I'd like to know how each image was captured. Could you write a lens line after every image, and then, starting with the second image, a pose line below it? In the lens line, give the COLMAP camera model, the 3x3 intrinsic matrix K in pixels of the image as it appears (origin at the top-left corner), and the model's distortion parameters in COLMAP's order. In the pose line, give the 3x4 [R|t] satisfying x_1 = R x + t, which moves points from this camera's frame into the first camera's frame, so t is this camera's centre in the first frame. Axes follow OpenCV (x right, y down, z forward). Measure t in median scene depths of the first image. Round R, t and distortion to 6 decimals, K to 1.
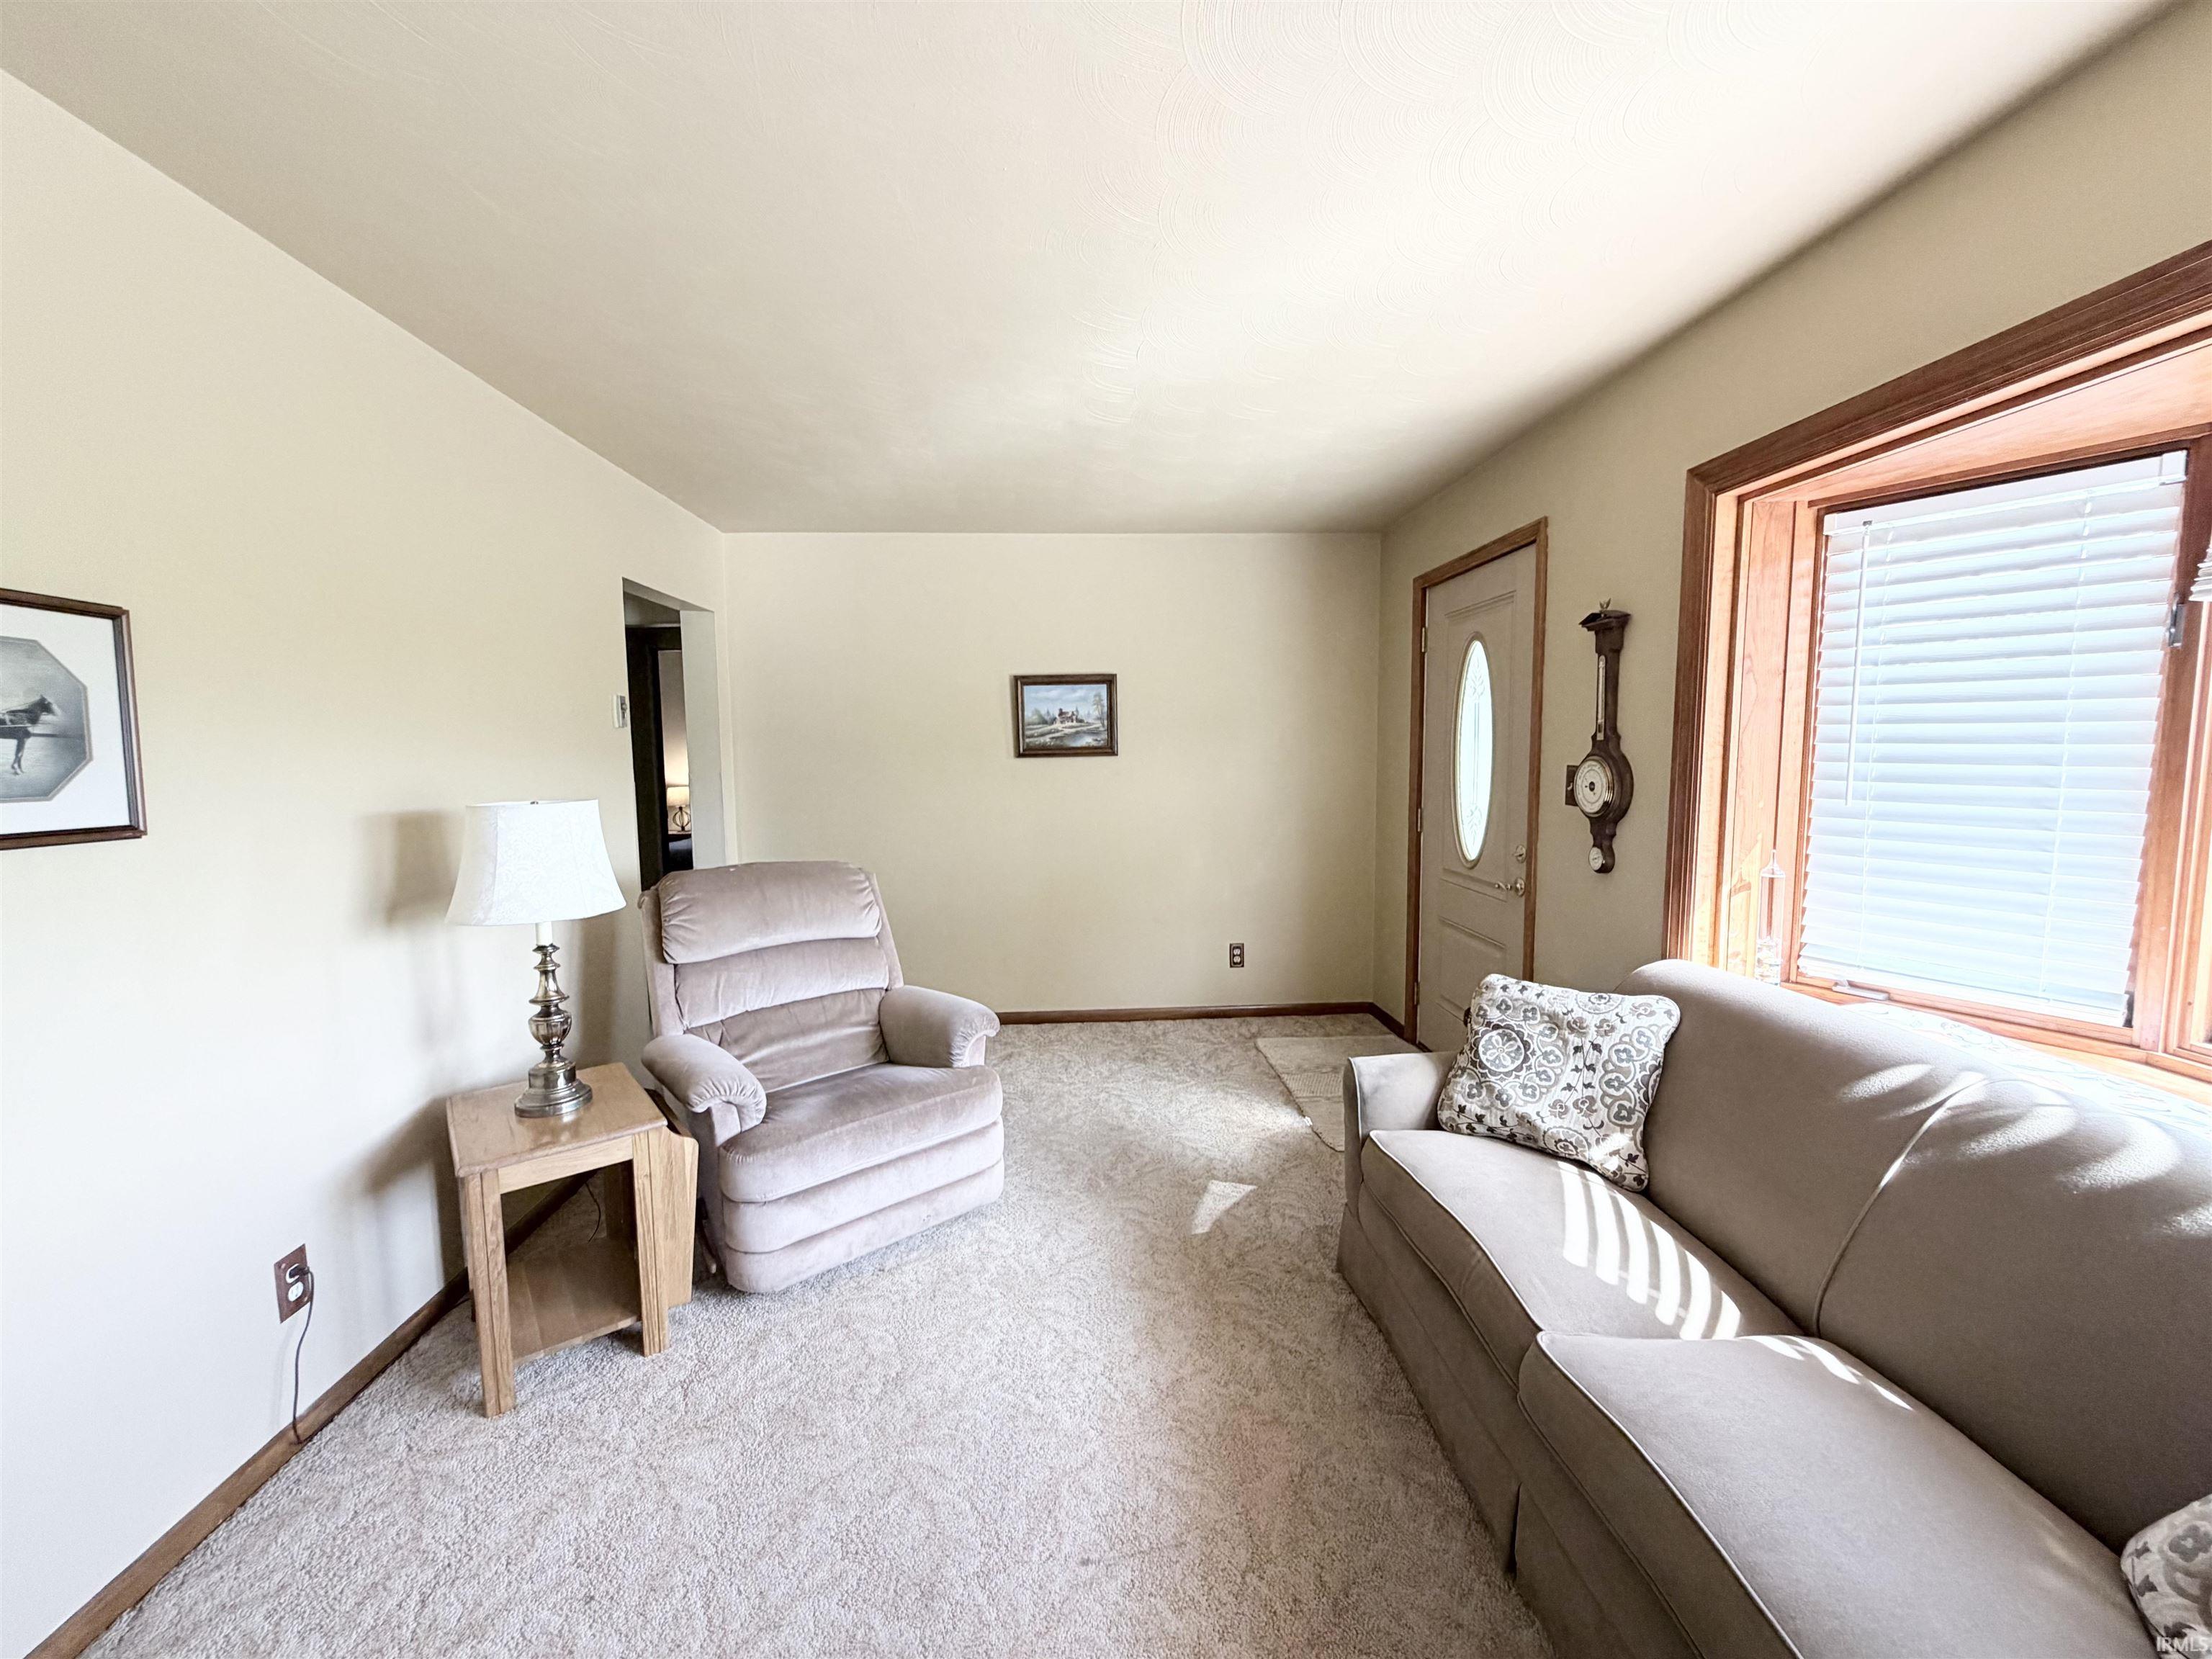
lens RADIAL K [[882.2, 0, 1099.0], [0, 882.2, 827.9], [0, 0, 1]] dist [0.001894, -0.000939]
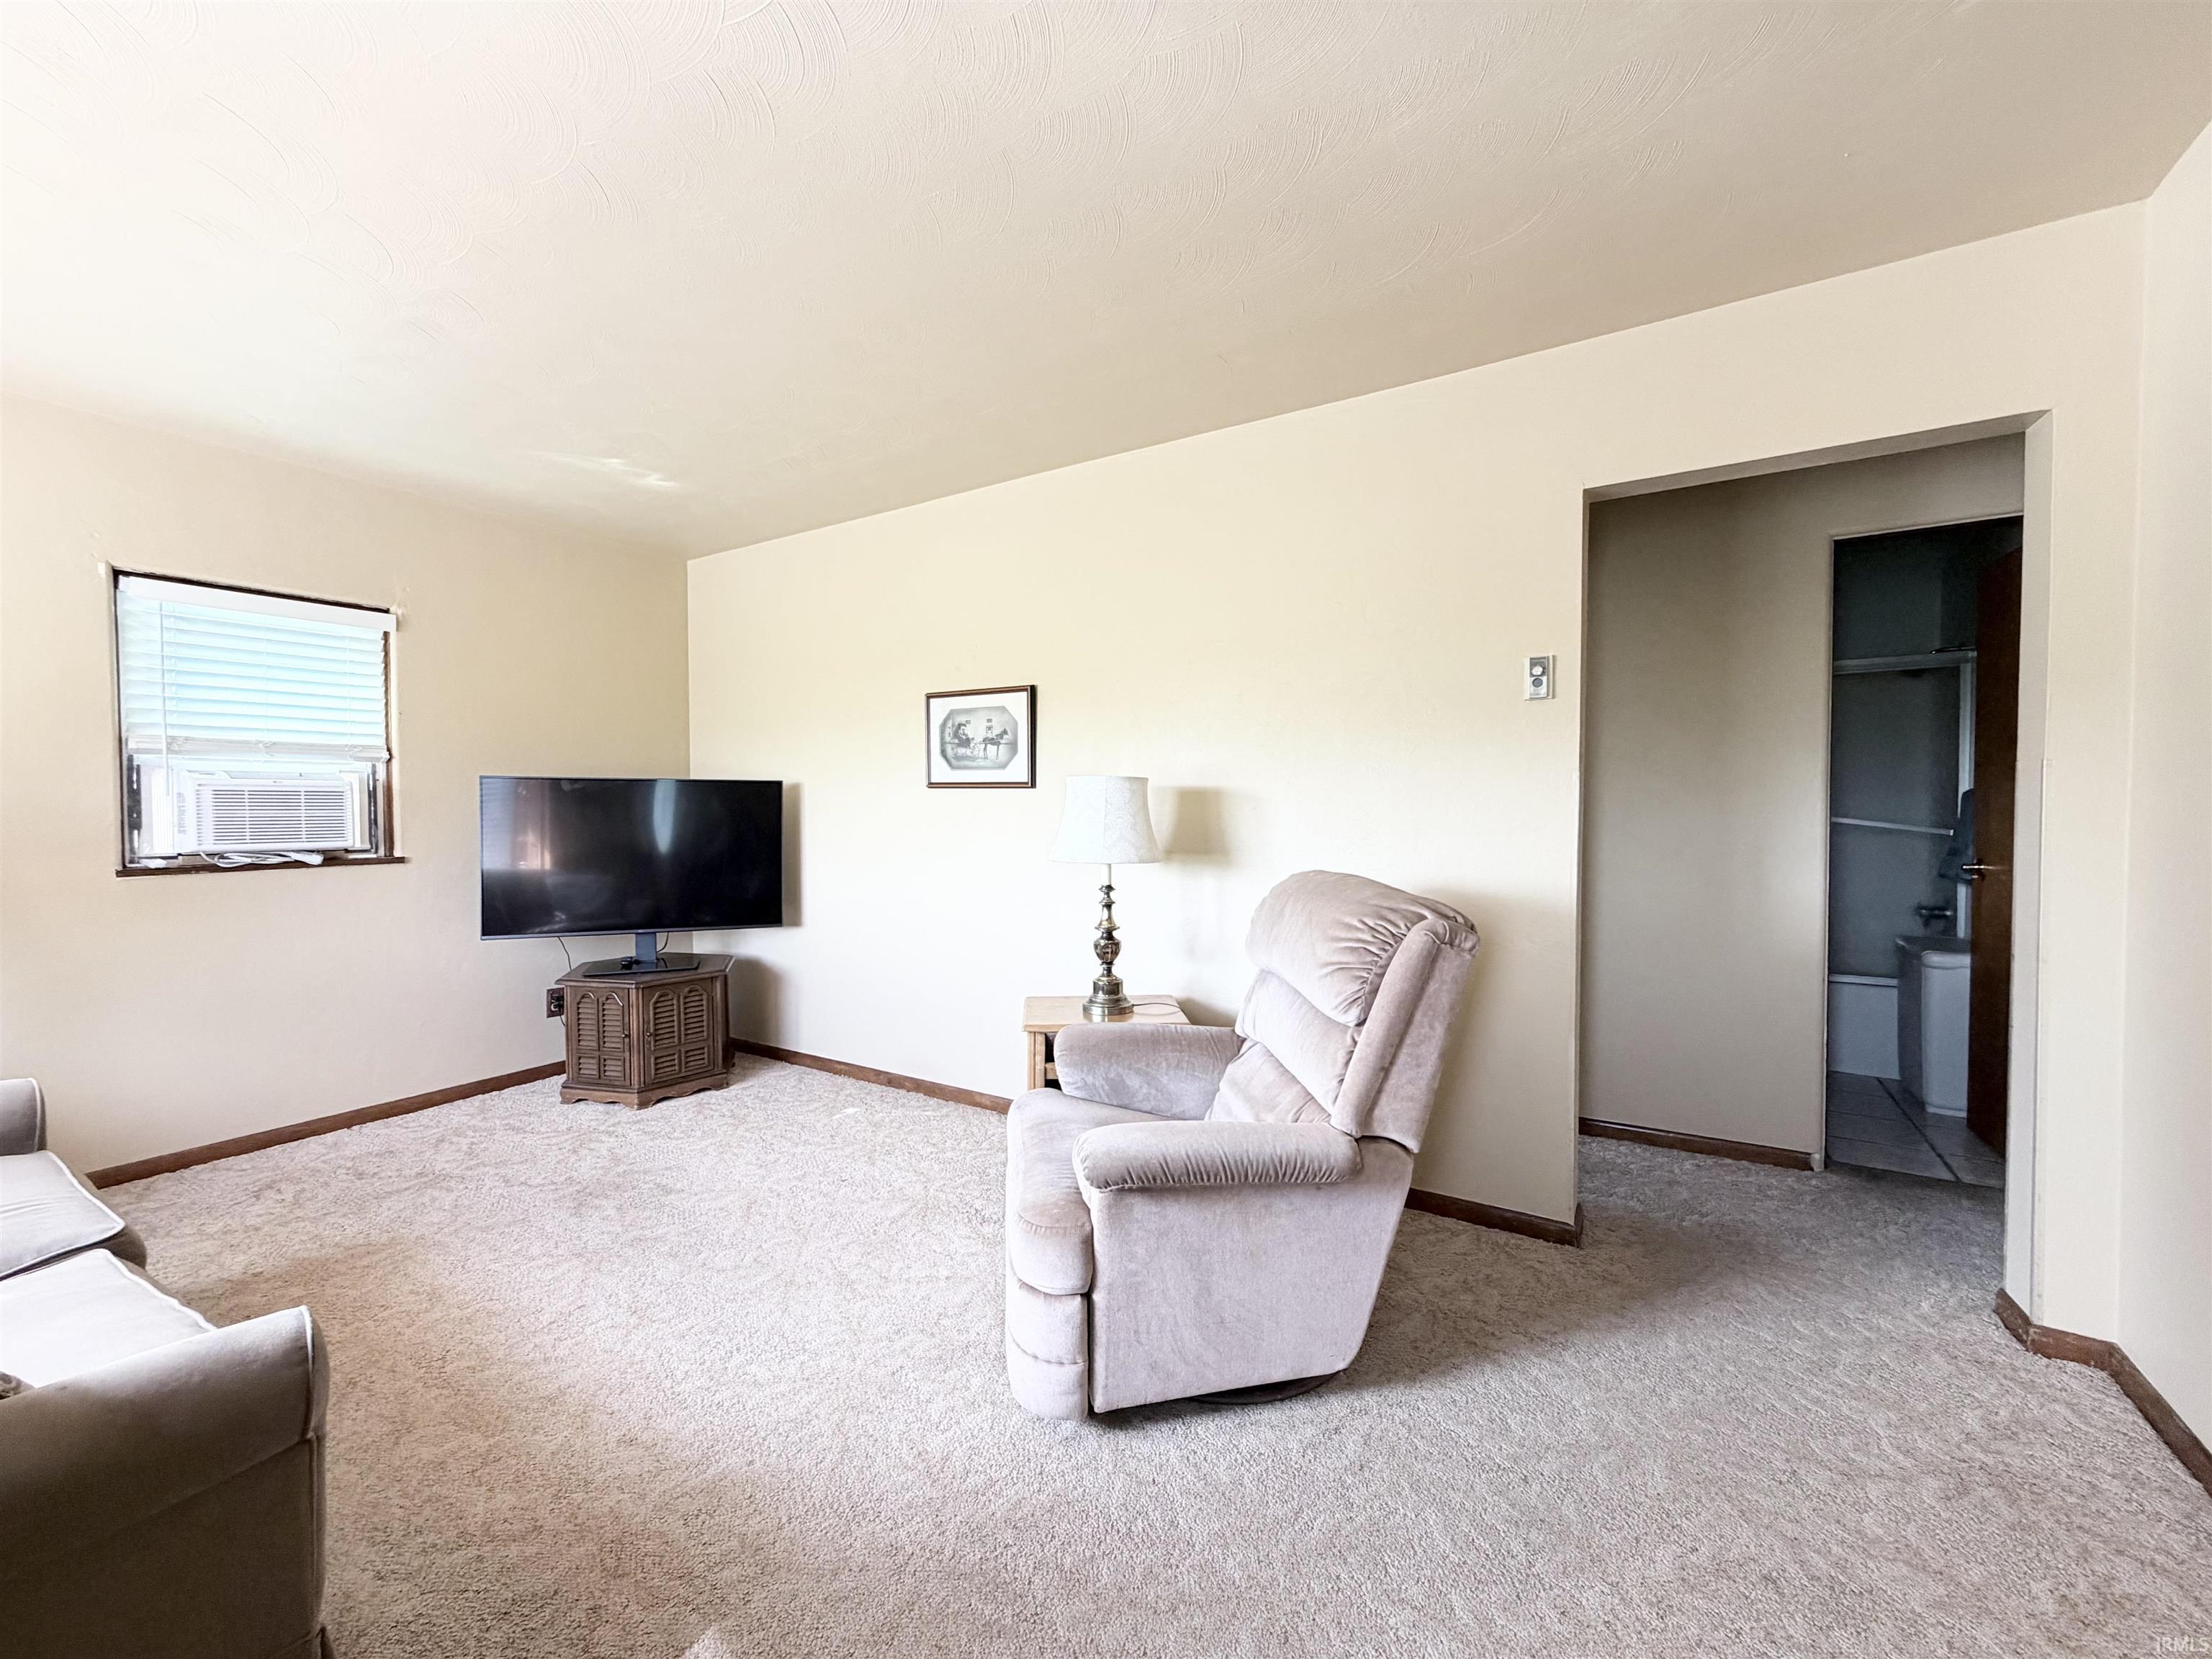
lens RADIAL K [[882.2, 0, 1099.0], [0, 882.2, 827.9], [0, 0, 1]] dist [0.001894, -0.000939]
pose [[-0.574349, 0.034641, -0.817877, 0.694140], [-0.068894, 0.993514, 0.090460, -0.109400], [0.815706, 0.108303, -0.568238, 2.608748]]
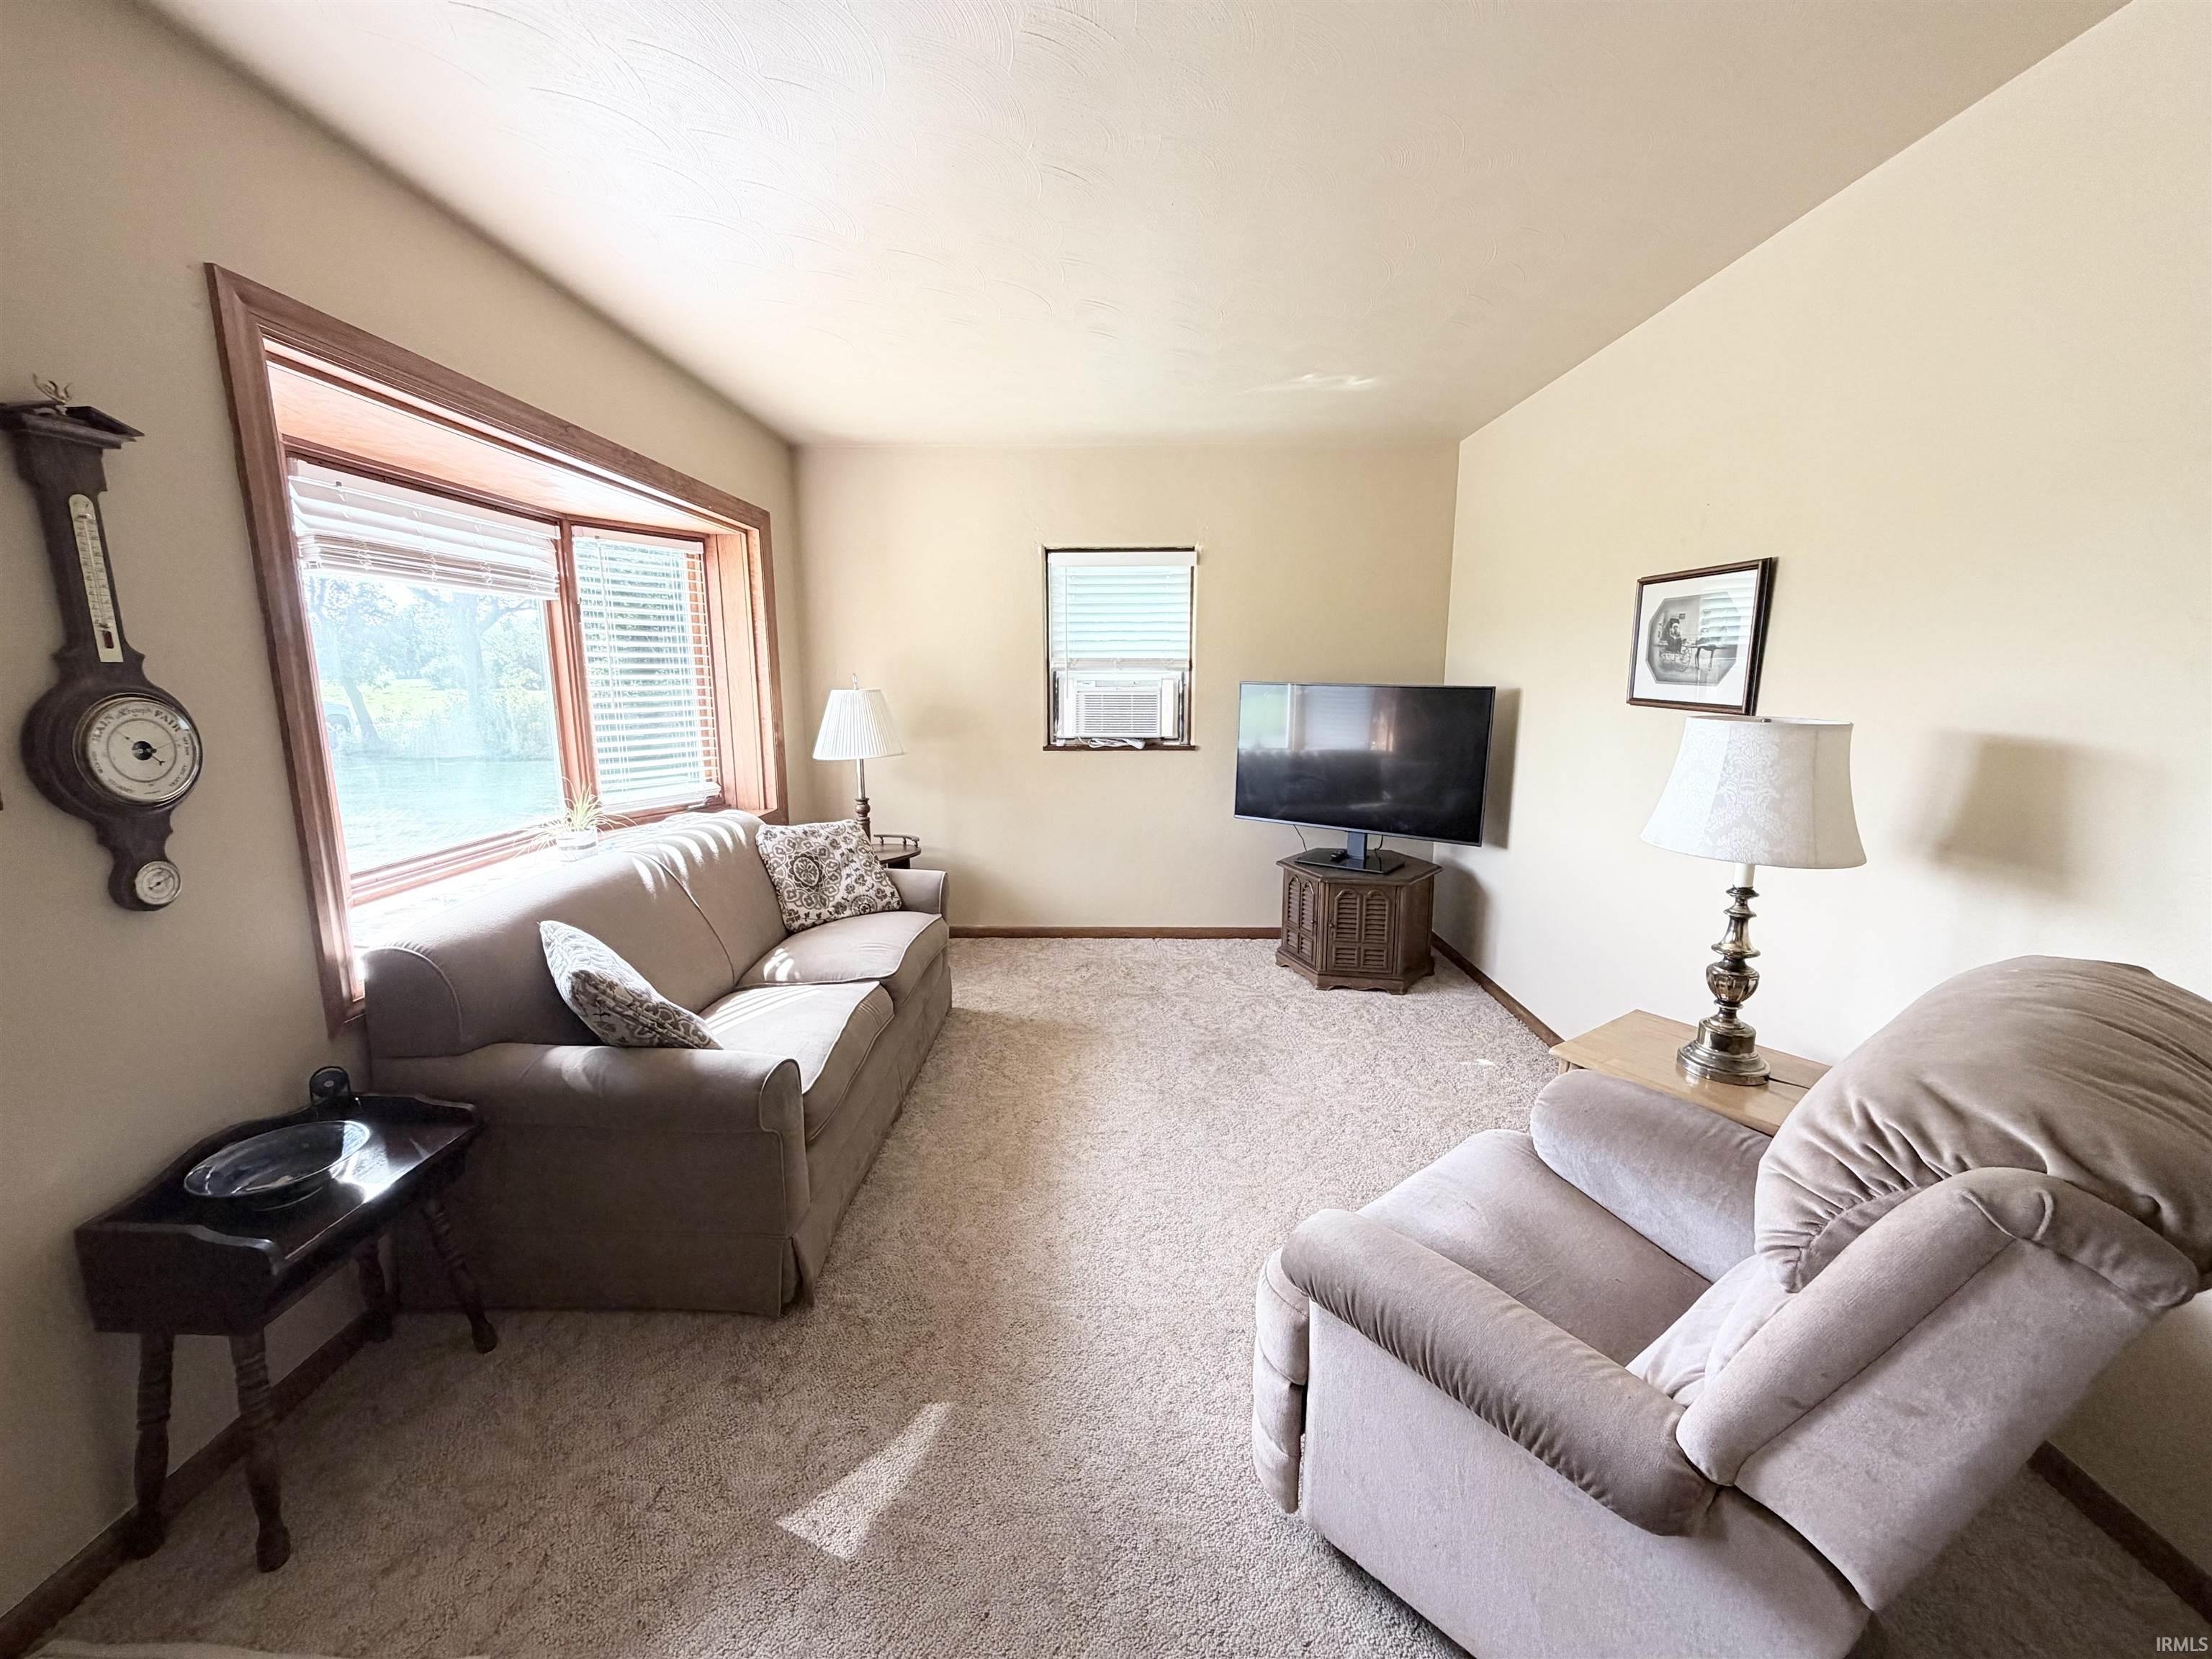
lens RADIAL K [[882.2, 0, 1099.0], [0, 882.2, 827.9], [0, 0, 1]] dist [0.001894, -0.000939]
pose [[-0.997578, 0.000583, 0.069550, -0.096339], [0.019365, 0.962755, 0.269682, -0.251829], [-0.066802, 0.270376, -0.960435, 2.783421]]
